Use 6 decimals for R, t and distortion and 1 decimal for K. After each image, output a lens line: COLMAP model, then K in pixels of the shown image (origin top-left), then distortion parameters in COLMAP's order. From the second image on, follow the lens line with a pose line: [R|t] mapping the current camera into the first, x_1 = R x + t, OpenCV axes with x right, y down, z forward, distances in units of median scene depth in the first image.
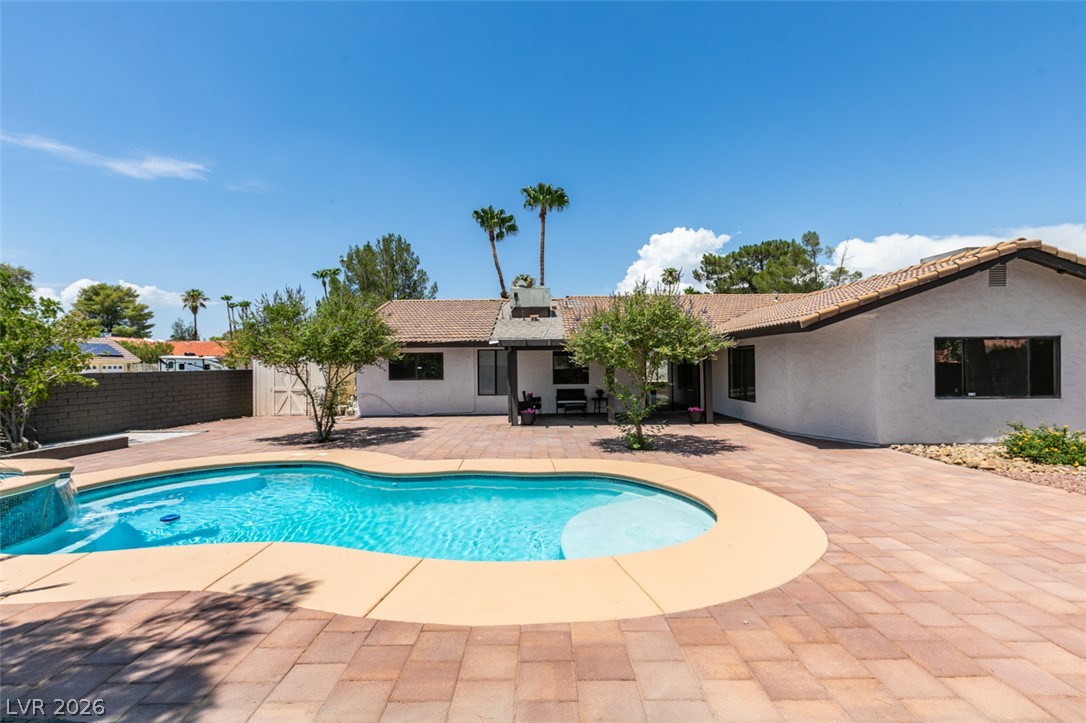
lens RADIAL K [[491.7, 0, 541.7], [0, 491.7, 365.5], [0, 0, 1]] dist [0.009147, -0.000843]
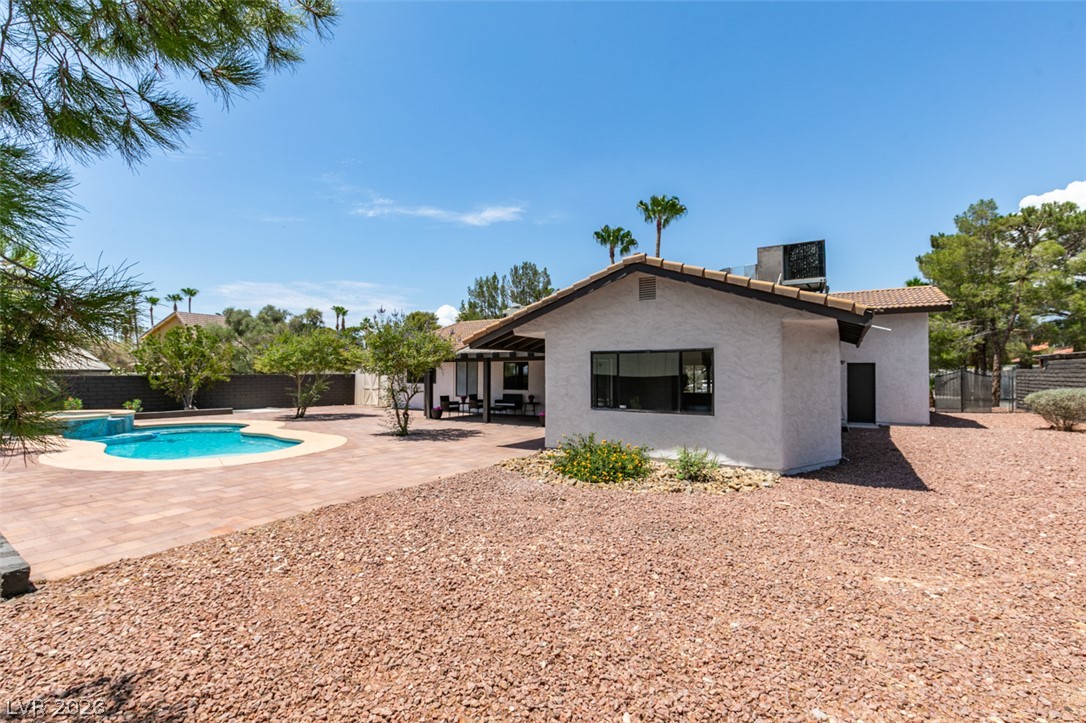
lens RADIAL K [[491.7, 0, 545.4], [0, 491.7, 358.4], [0, 0, 1]] dist [0.009147, -0.000843]
pose [[0.852132, -0.004120, -0.523310, 1.260236], [-0.010514, 0.999632, -0.024991, -0.014764], [0.523221, 0.026798, 0.851776, 0.051128]]
